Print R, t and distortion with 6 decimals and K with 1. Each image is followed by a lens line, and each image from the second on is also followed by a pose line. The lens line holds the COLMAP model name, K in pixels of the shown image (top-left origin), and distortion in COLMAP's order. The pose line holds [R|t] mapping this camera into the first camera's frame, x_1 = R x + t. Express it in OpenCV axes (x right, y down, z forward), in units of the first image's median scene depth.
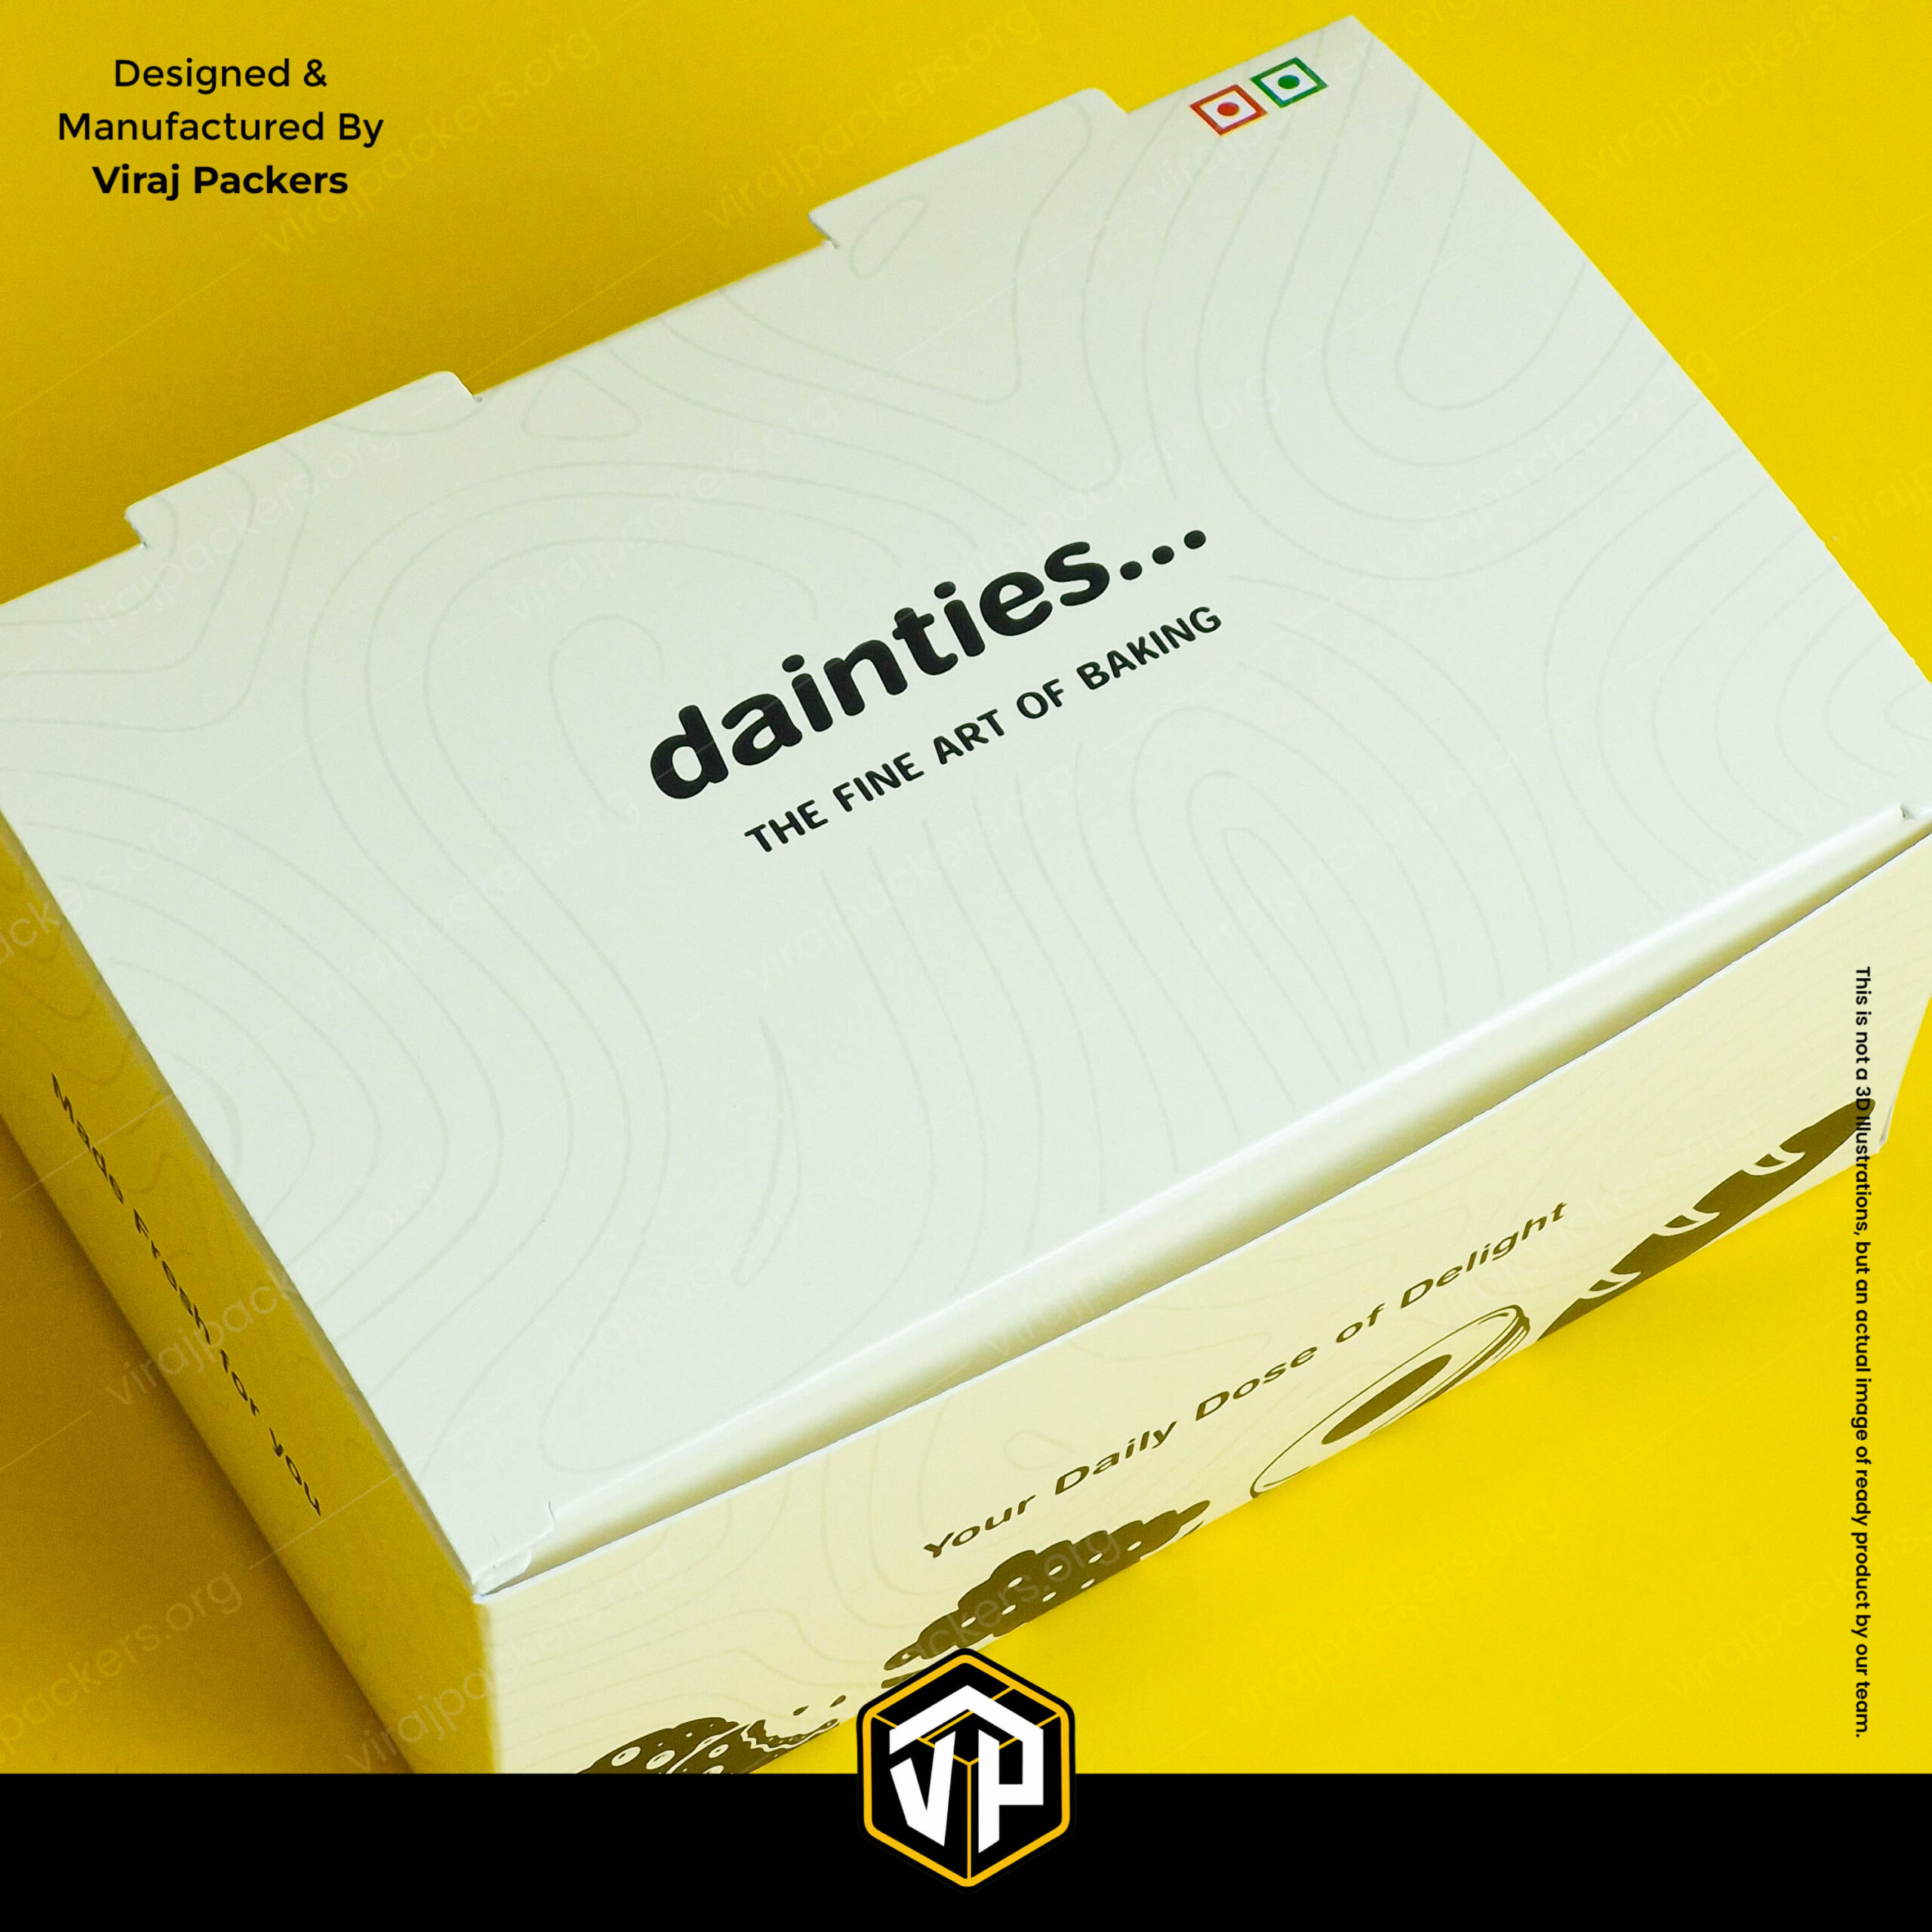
lens RADIAL K [[5501.1, 0, 964.9], [0, 5501.1, 969.6], [0, 0, 1]] dist [-0.204819, 0.000000]
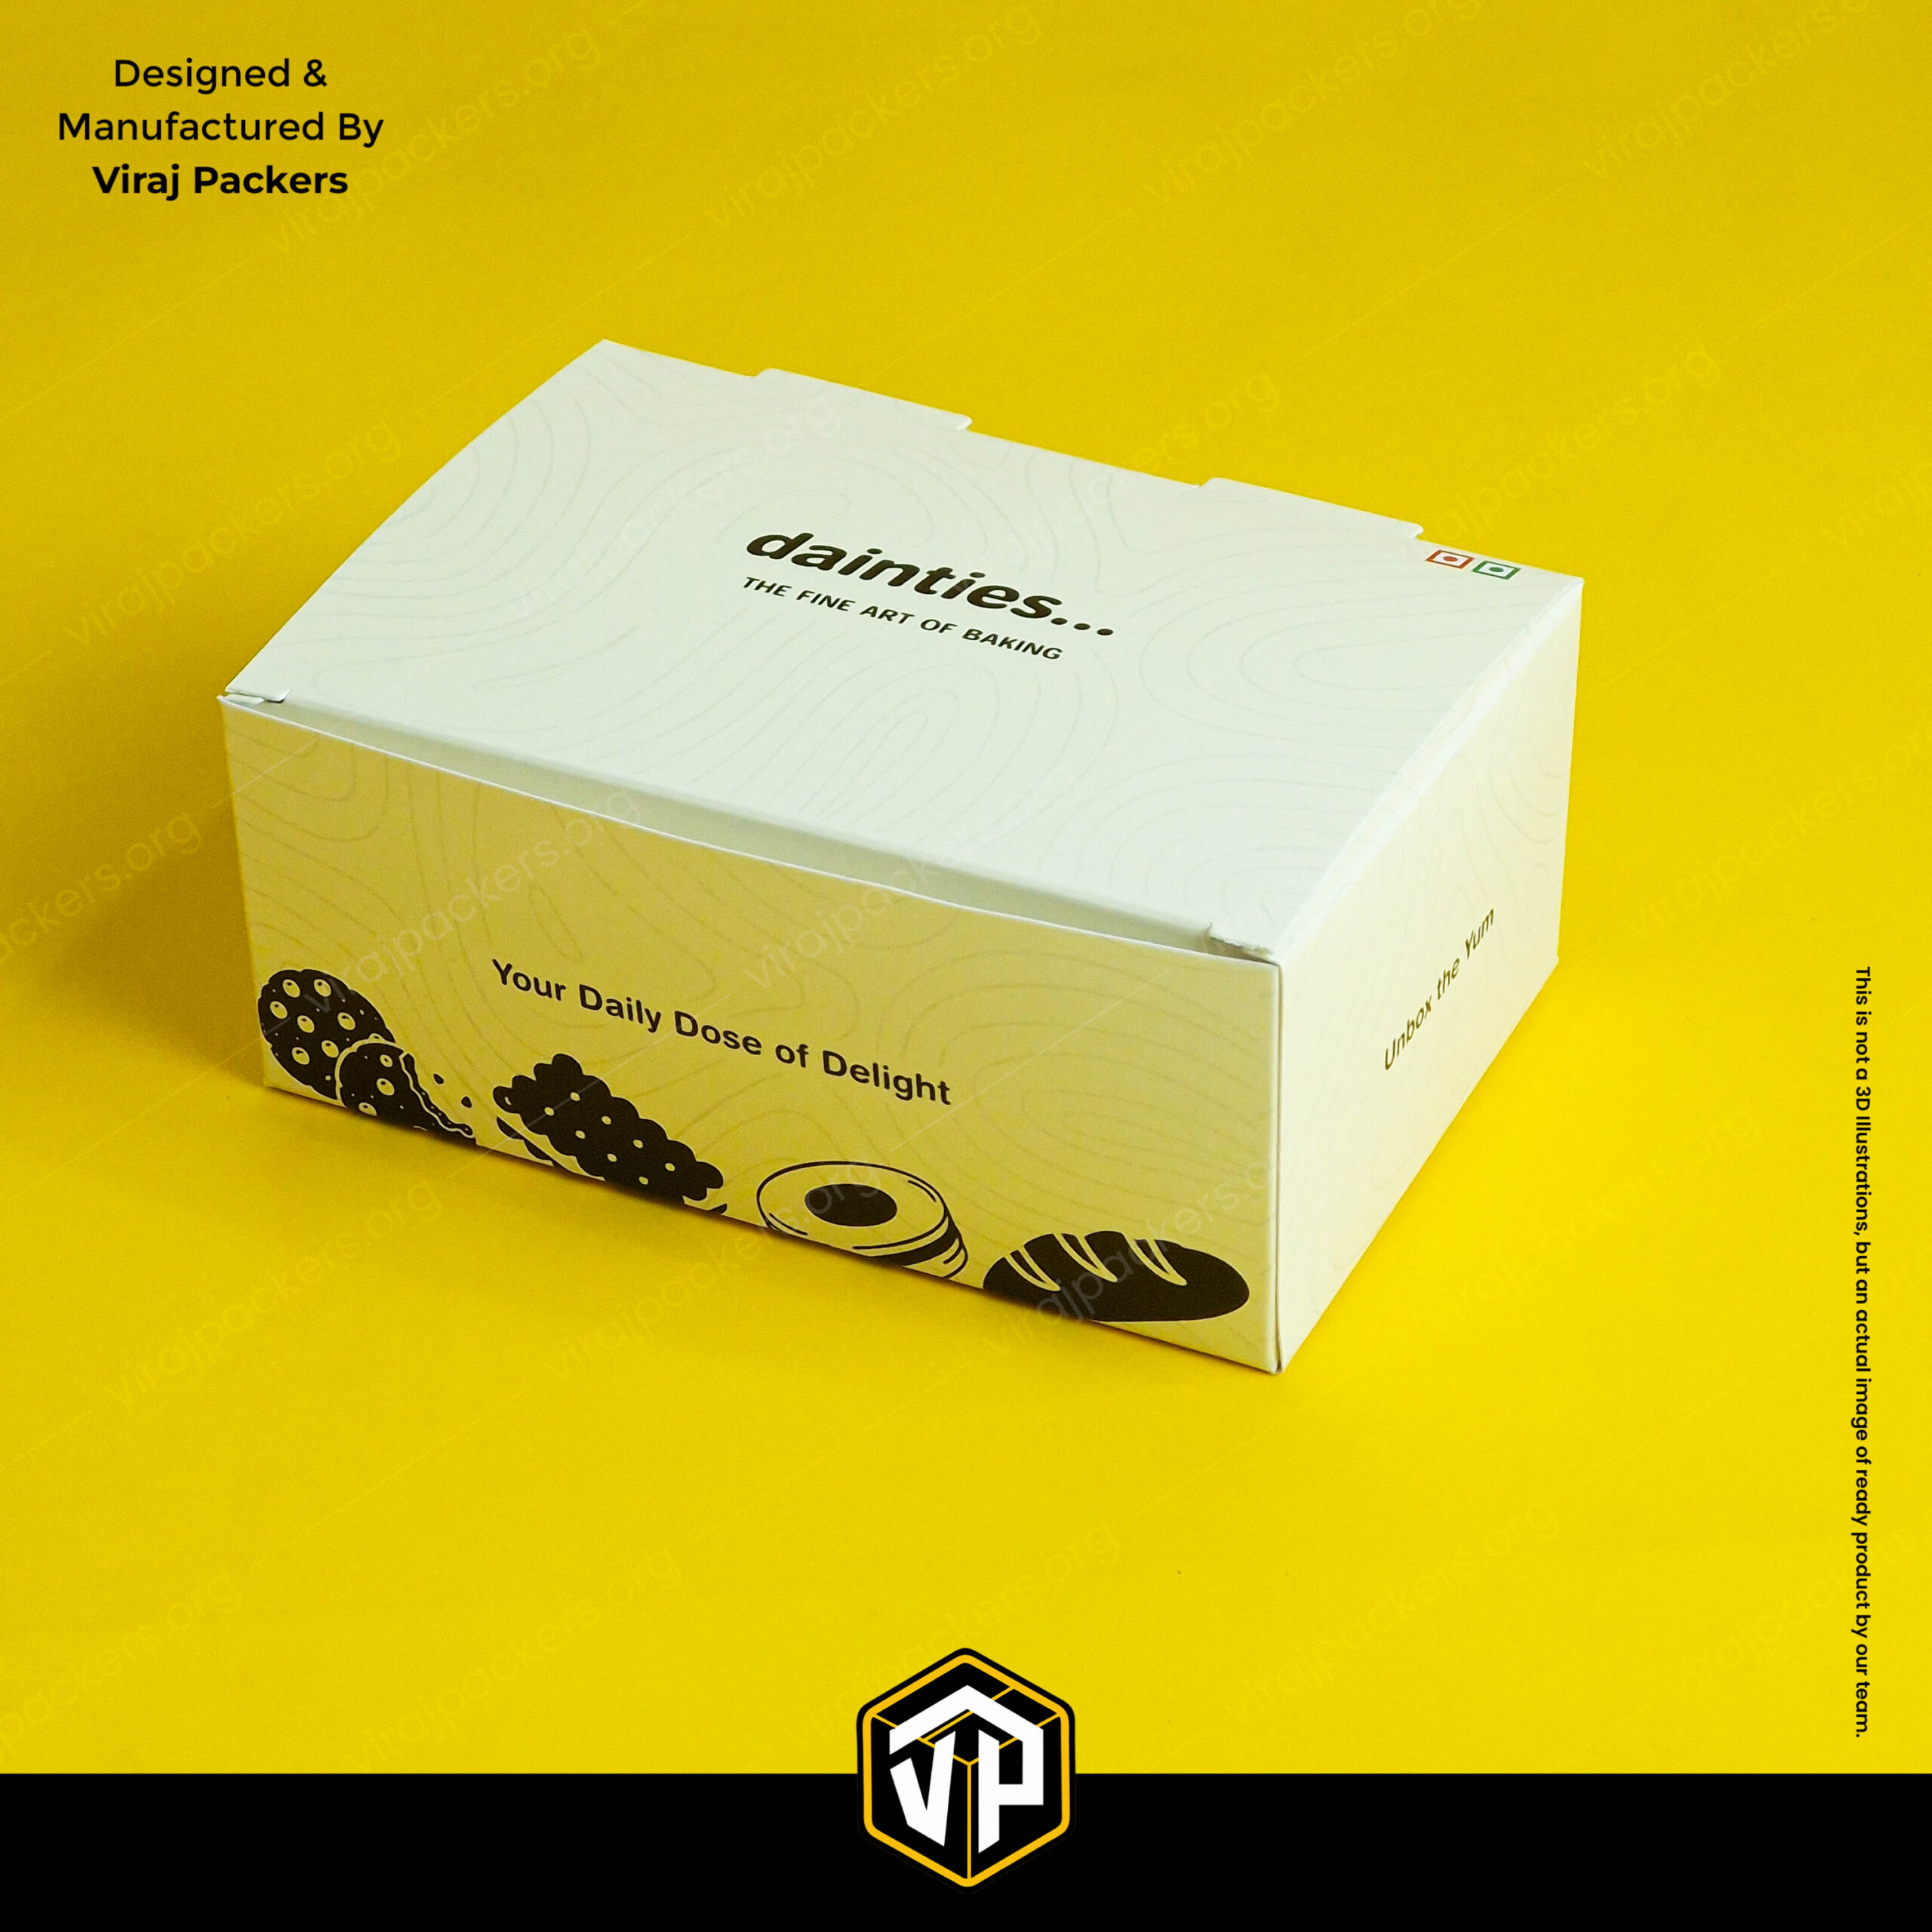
lens RADIAL K [[5501.1, 0, 964.1], [0, 5501.1, 967.7], [0, 0, 1]] dist [-0.204819, 0.000000]
pose [[0.523977, 0.435329, -0.732077, 1.180923], [-0.697996, 0.712039, -0.076171, 0.130387], [0.488108, 0.550899, 0.676950, 0.016750]]
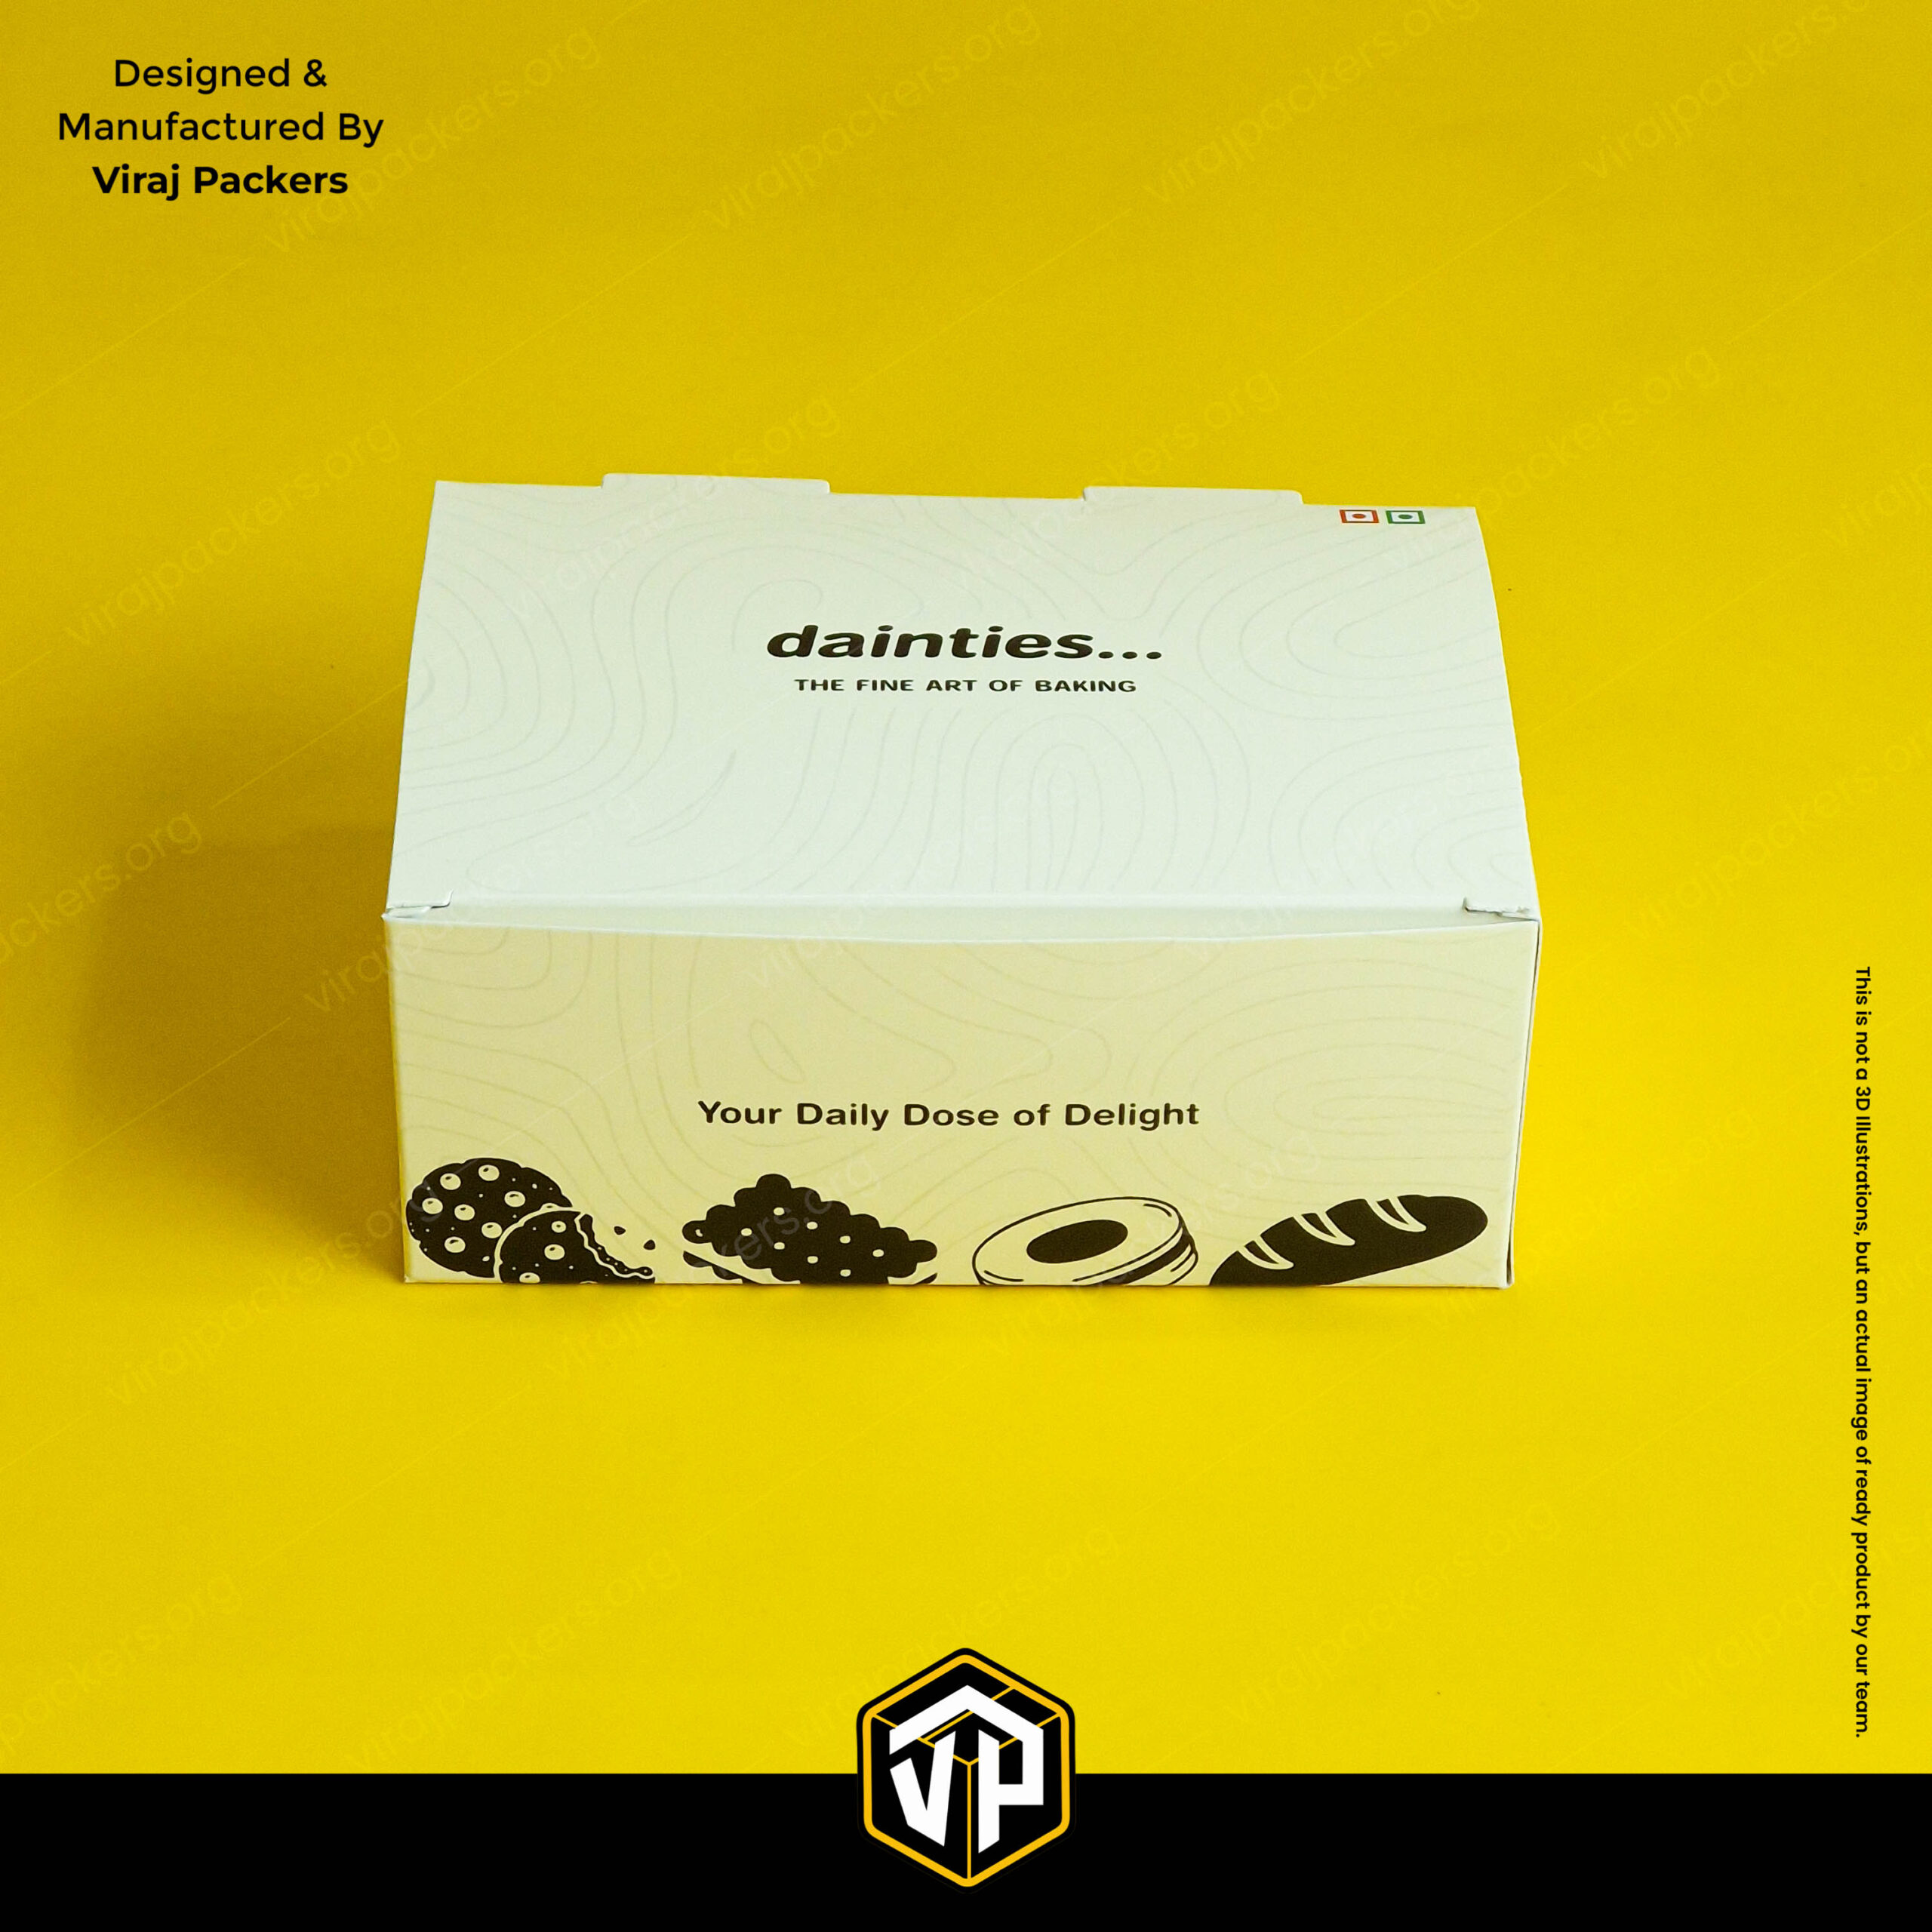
lens RADIAL K [[5501.1, 0, 958.6], [0, 5501.1, 962.6], [0, 0, 1]] dist [-0.204819, 0.000000]
pose [[0.854092, 0.287201, -0.433638, 0.719697], [-0.429677, 0.859417, -0.277093, 0.469877], [0.293094, 0.422987, 0.857425, -0.344522]]
